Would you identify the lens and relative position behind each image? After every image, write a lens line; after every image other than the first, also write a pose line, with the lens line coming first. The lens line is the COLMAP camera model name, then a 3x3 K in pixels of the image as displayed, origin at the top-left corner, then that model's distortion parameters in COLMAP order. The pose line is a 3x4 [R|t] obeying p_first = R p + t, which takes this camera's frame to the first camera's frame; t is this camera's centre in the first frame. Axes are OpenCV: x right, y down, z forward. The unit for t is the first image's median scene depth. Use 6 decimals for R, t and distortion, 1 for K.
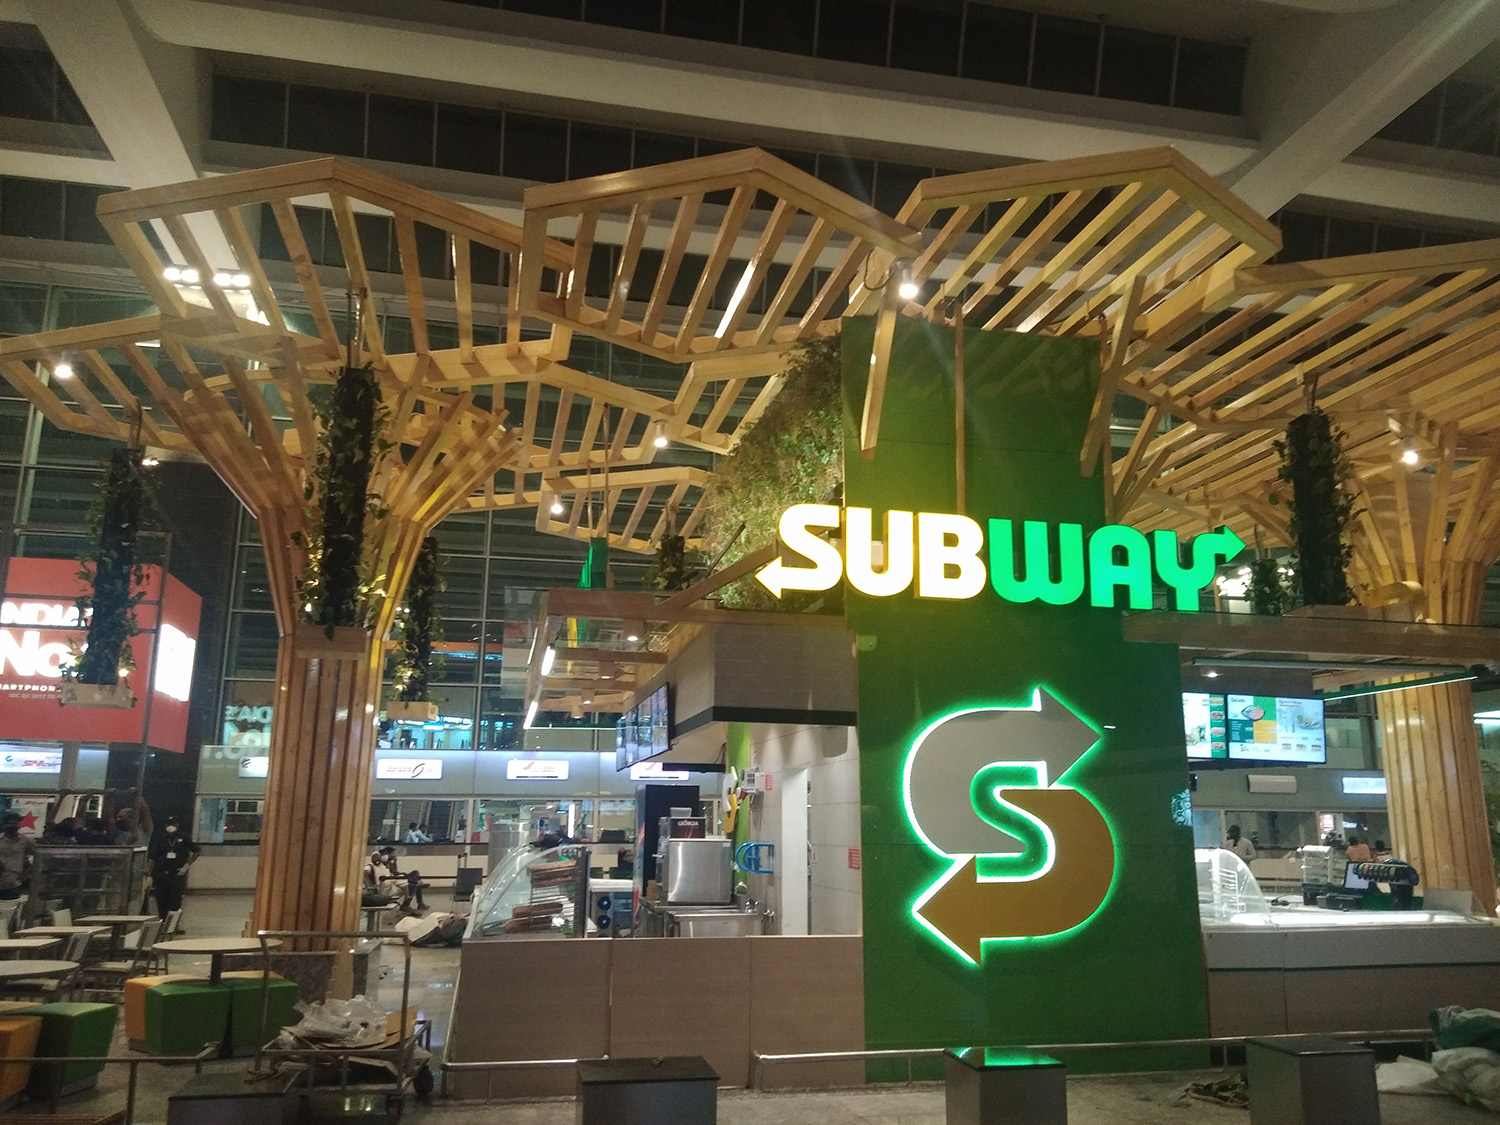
lens RADIAL K [[1283.4, 0, 750.0], [0, 1283.4, 562.5], [0, 0, 1]] dist [0.058051, -0.181979]
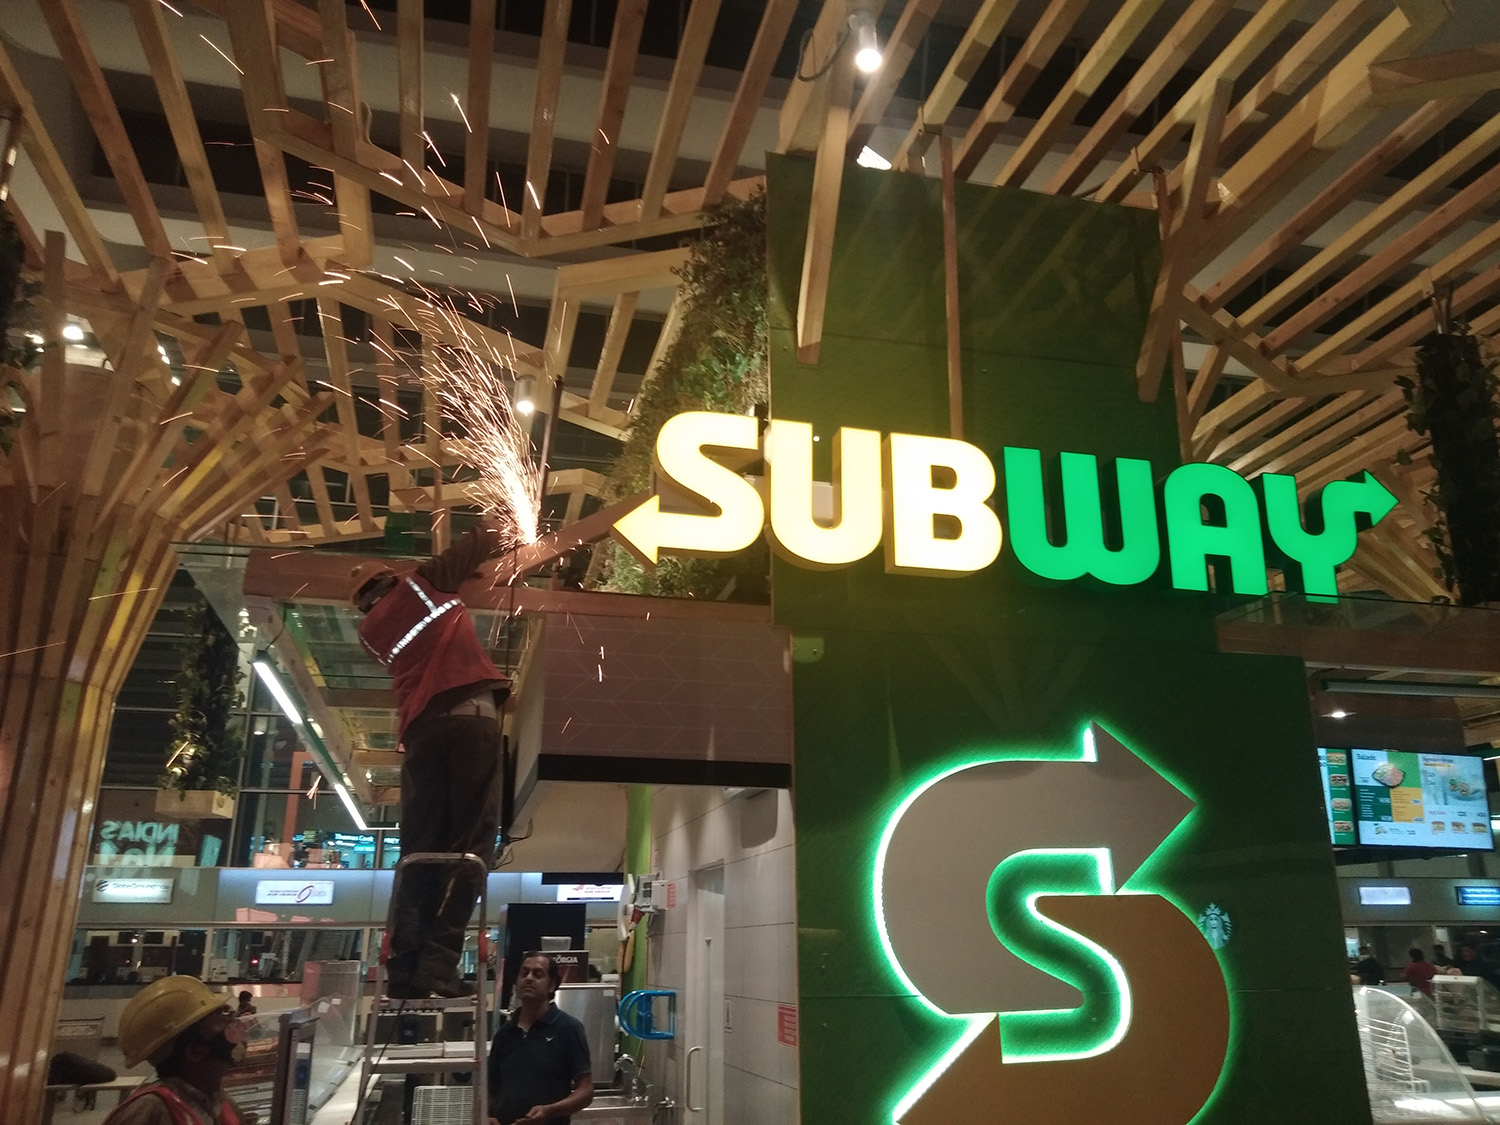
lens RADIAL K [[1174.4, 0, 787.7], [0, 1174.4, 574.1], [0, 0, 1]] dist [0.048363, -0.116836]
pose [[0.998829, -0.002721, 0.048305, 0.053805], [0.007779, 0.994460, -0.104824, 0.082868], [-0.047752, 0.105077, 0.993317, 0.441447]]
